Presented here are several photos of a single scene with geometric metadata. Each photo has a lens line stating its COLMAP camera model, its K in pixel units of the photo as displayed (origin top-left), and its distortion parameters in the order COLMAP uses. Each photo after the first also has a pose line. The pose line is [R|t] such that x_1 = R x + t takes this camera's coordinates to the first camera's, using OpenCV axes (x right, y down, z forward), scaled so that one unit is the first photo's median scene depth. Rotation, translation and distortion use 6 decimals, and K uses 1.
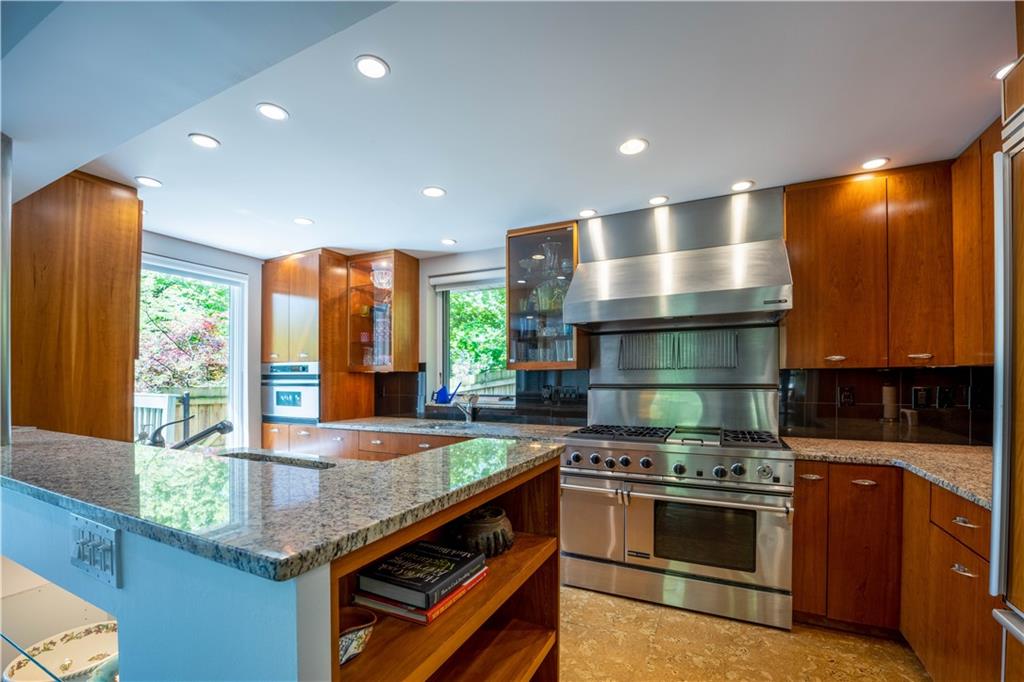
lens RADIAL K [[434.8, 0, 513.4], [0, 434.8, 379.4], [0, 0, 1]] dist [-0.001305, -0.000070]
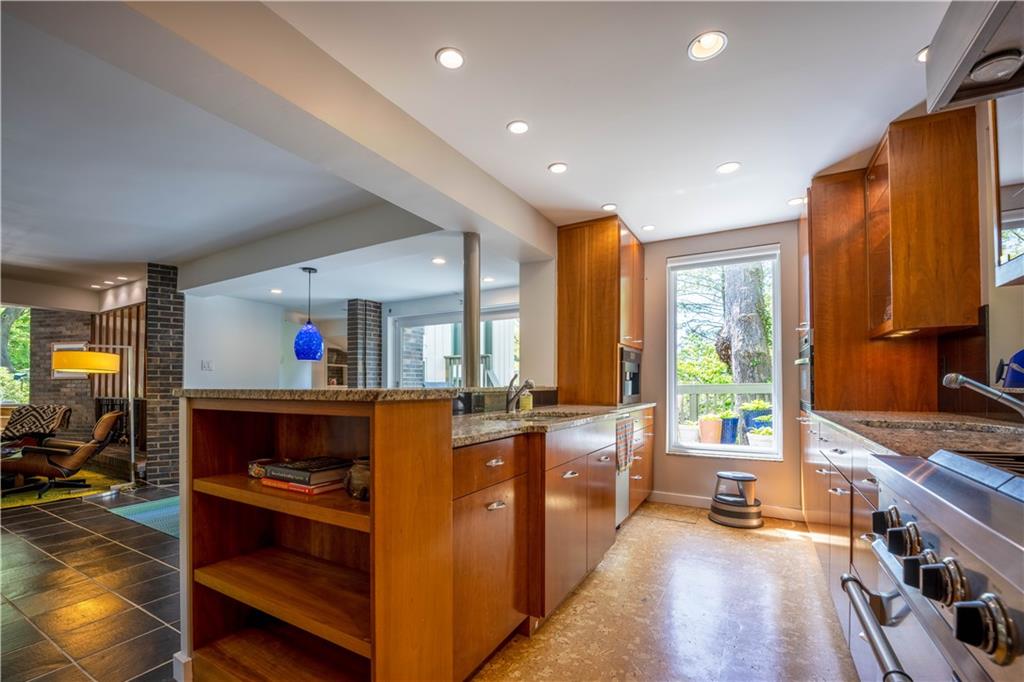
lens RADIAL K [[434.8, 0, 513.4], [0, 434.8, 379.4], [0, 0, 1]] dist [-0.001305, -0.000070]
pose [[-0.046167, -0.005660, -0.998918, 0.487396], [0.001482, 0.999982, -0.005734, 0.074242], [0.998933, -0.001745, -0.046158, 0.757939]]
